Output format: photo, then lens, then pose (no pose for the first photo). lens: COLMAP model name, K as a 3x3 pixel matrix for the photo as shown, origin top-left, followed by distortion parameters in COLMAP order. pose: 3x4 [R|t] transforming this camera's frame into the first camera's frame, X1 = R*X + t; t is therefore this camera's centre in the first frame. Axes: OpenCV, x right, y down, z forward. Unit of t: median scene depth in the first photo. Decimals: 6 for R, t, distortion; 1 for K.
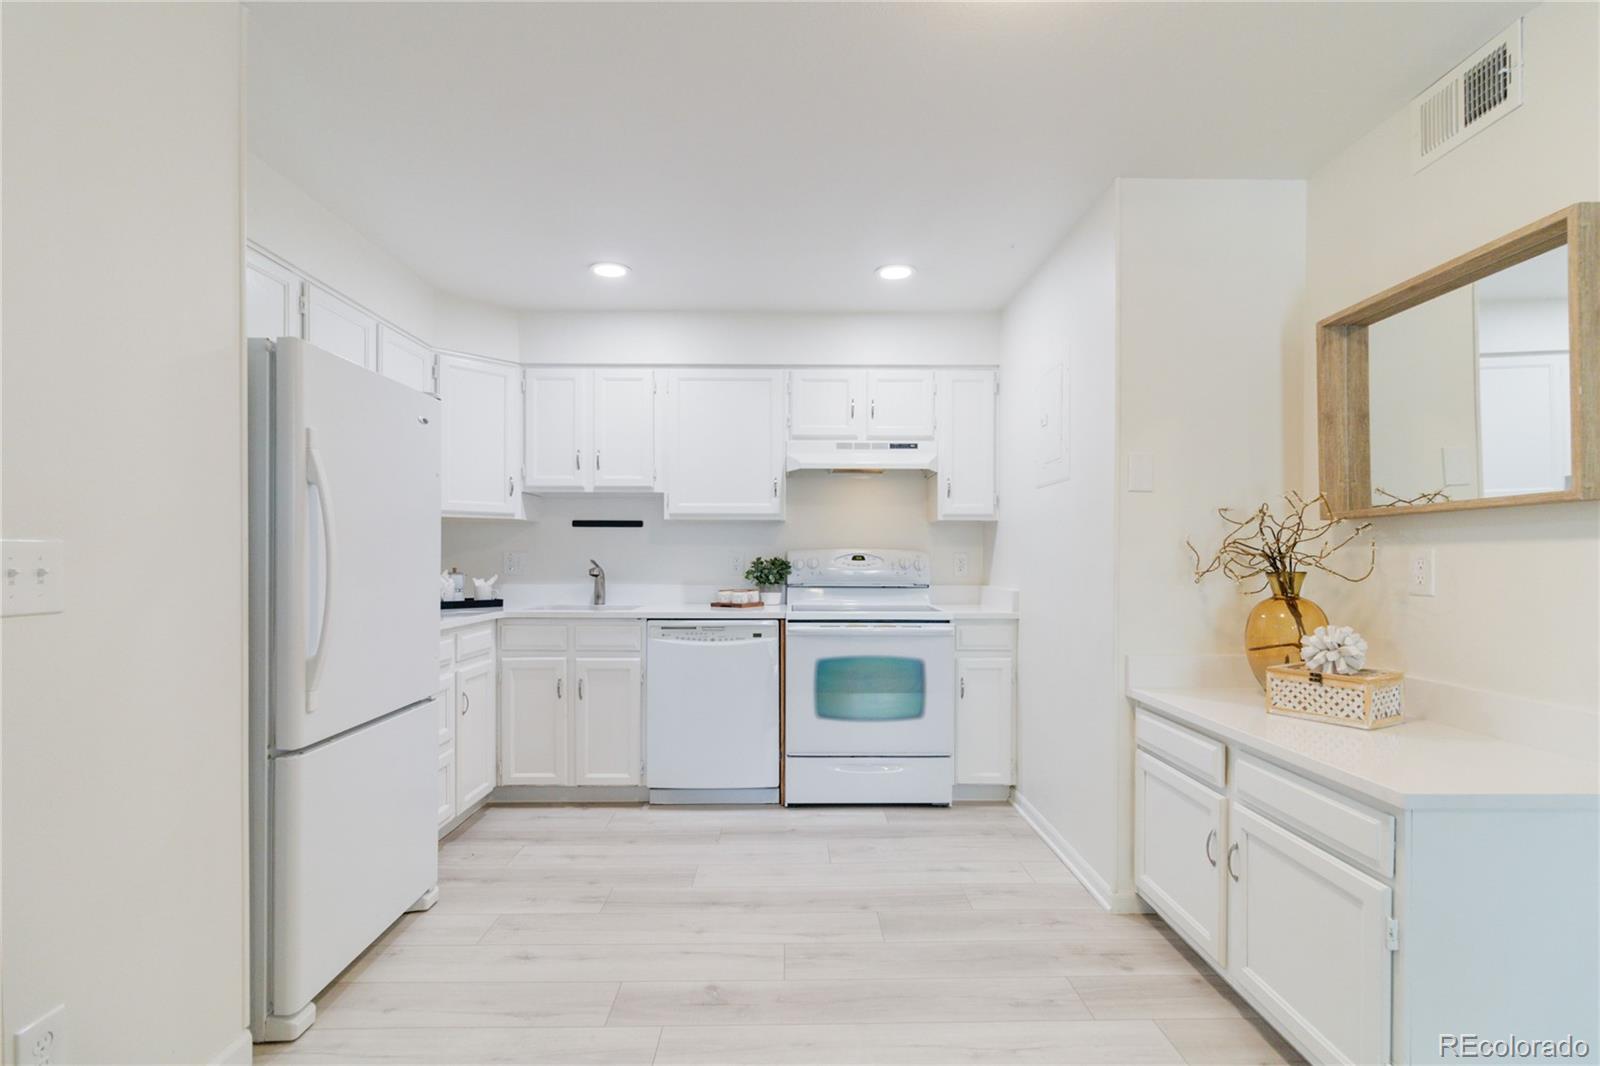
lens RADIAL K [[734.8, 0, 793.0], [0, 734.8, 562.5], [0, 0, 1]] dist [0.001727, 0.001053]
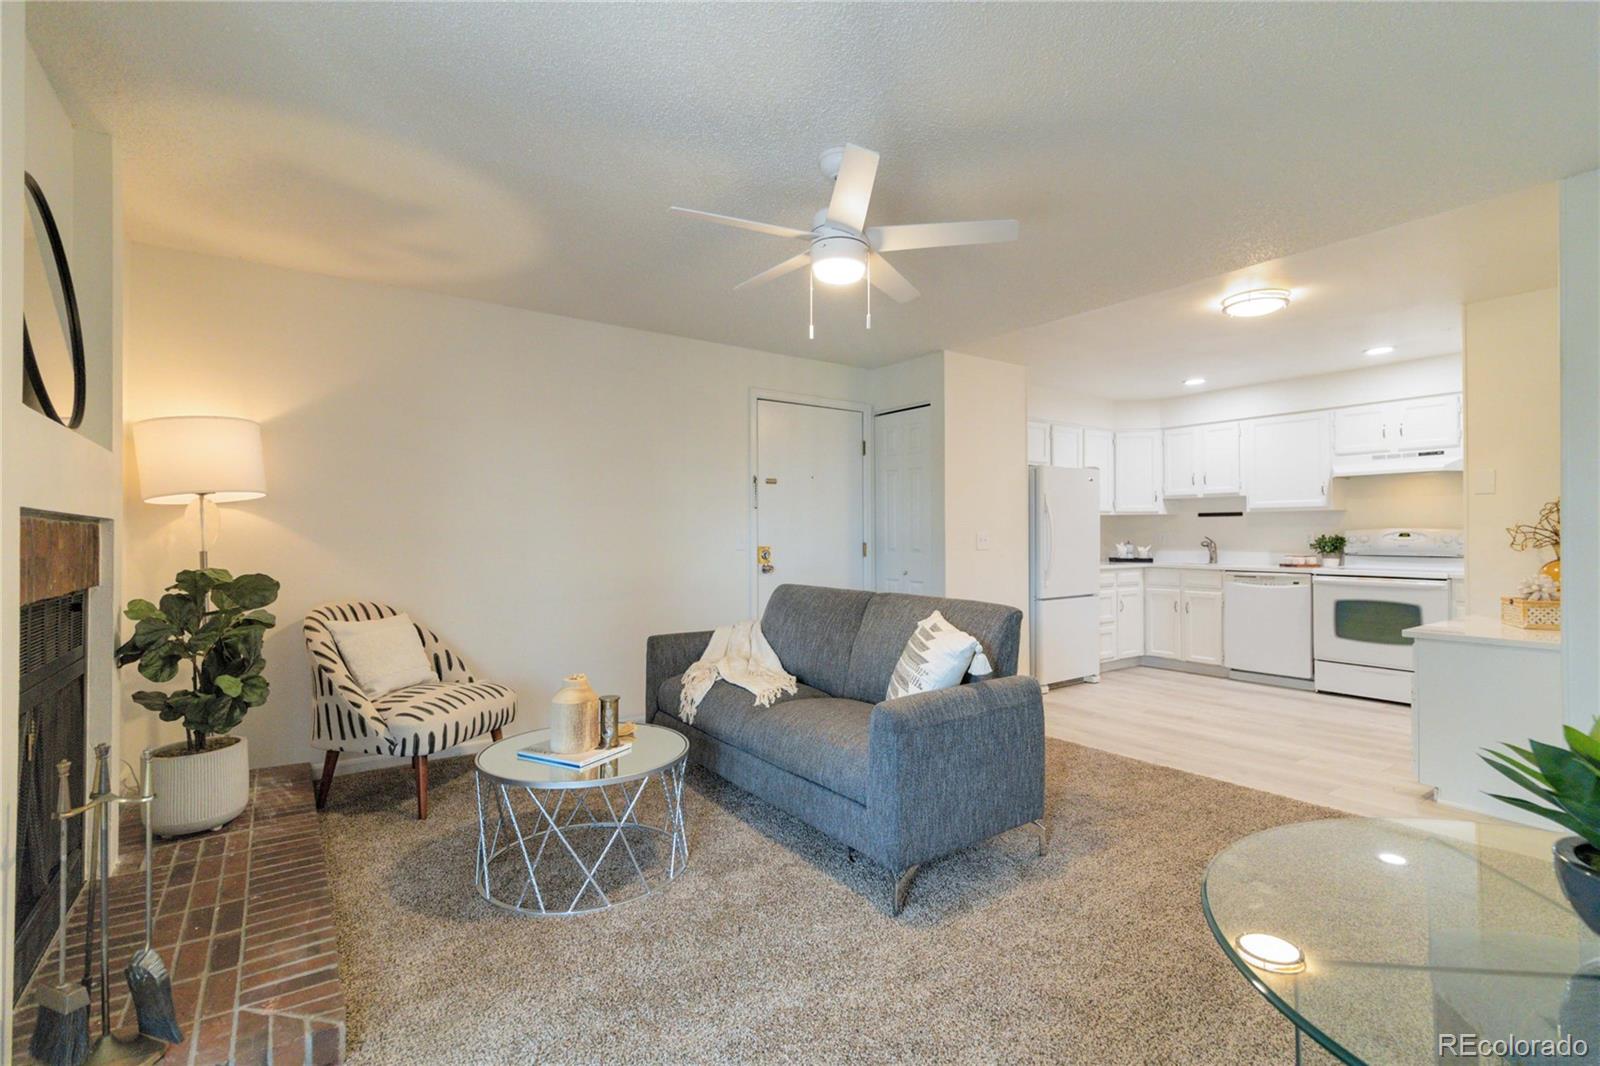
lens RADIAL K [[734.8, 0, 809.4], [0, 734.8, 524.7], [0, 0, 1]] dist [0.001727, 0.001053]
pose [[0.570868, -0.015213, -0.820901, 0.619668], [-0.001704, 0.999804, -0.019714, 0.003920], [0.821040, 0.012653, 0.570730, -0.744540]]
